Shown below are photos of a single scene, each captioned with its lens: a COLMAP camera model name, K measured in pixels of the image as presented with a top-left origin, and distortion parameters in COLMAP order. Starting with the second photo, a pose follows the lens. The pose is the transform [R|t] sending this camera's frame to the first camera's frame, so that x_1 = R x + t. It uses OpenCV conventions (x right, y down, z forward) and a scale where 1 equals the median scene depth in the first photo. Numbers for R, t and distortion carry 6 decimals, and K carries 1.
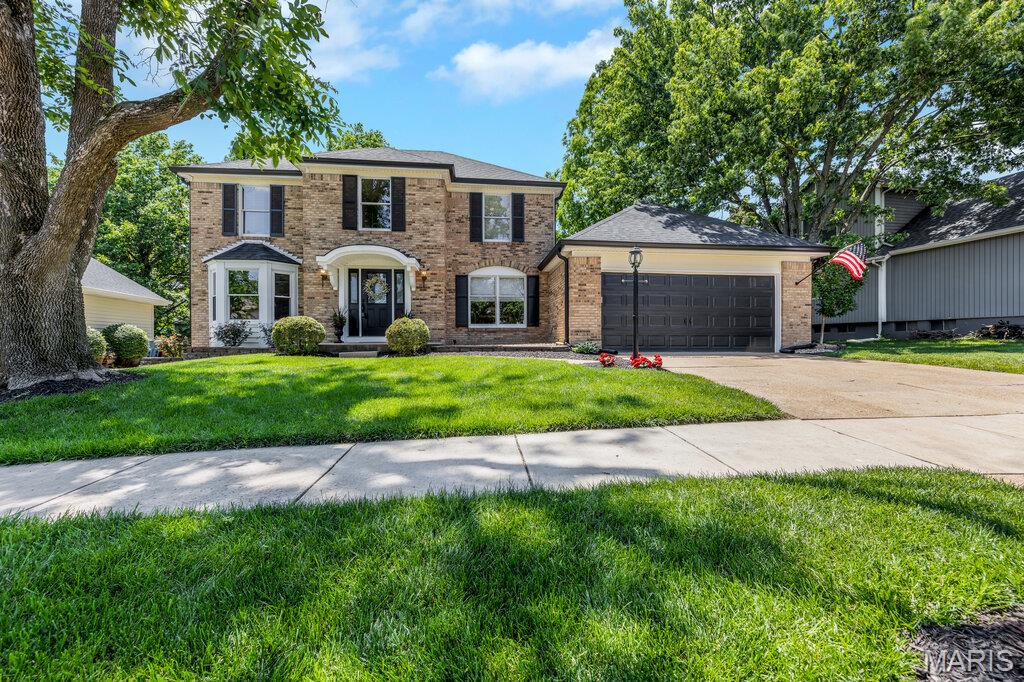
lens RADIAL K [[401.2, 0, 515.3], [0, 401.2, 342.3], [0, 0, 1]] dist [-0.000950, -0.000019]
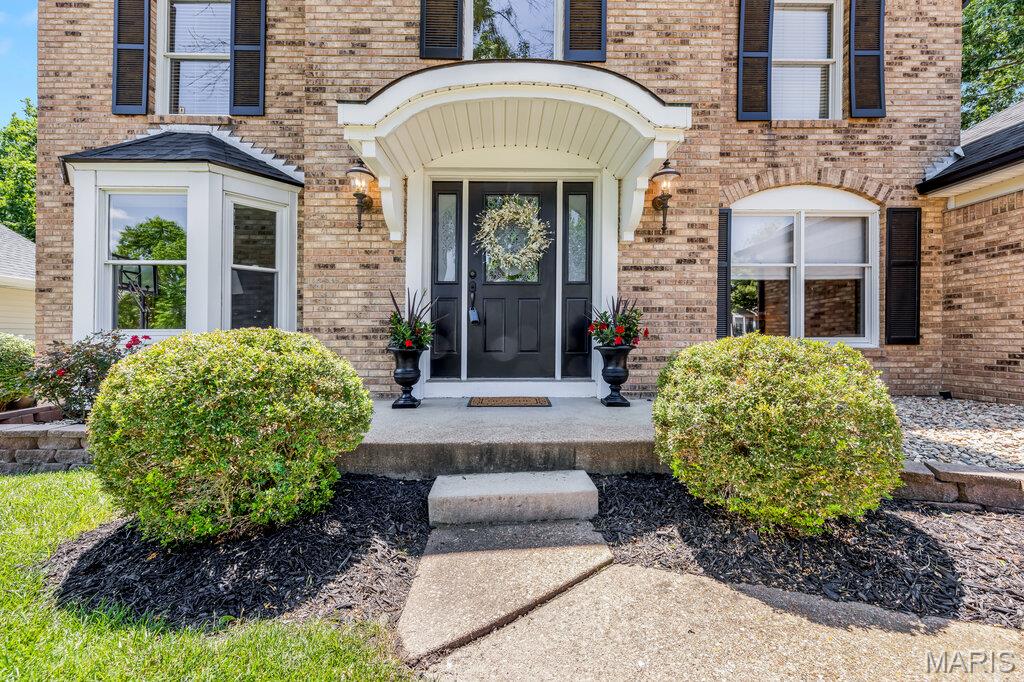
lens RADIAL K [[408.8, 0, 513.4], [0, 408.8, 328.7], [0, 0, 1]] dist [0.001840, -0.000152]
pose [[0.996624, 0.000478, -0.082103, -0.309995], [-0.002584, 0.999670, -0.025542, -0.047970], [0.082064, 0.025668, 0.996296, 0.643484]]
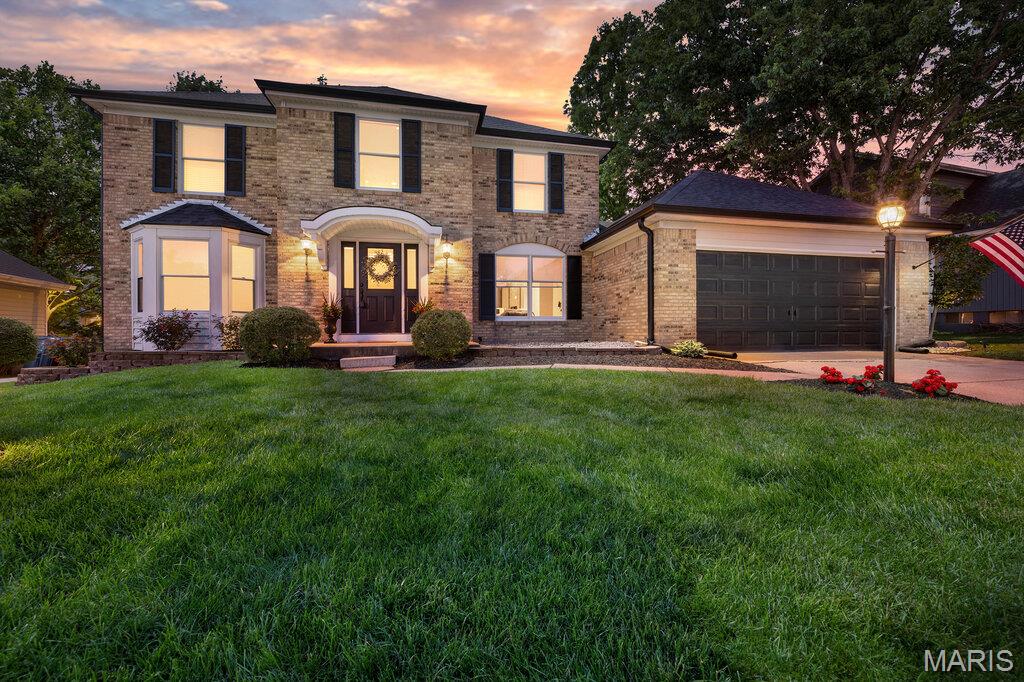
lens RADIAL K [[408.8, 0, 513.4], [0, 408.8, 328.7], [0, 0, 1]] dist [0.001840, -0.000152]
pose [[0.994204, -0.004191, 0.107426, -0.178992], [0.005101, 0.999953, -0.008192, -0.016052], [-0.107387, 0.008692, 0.994179, 0.219031]]
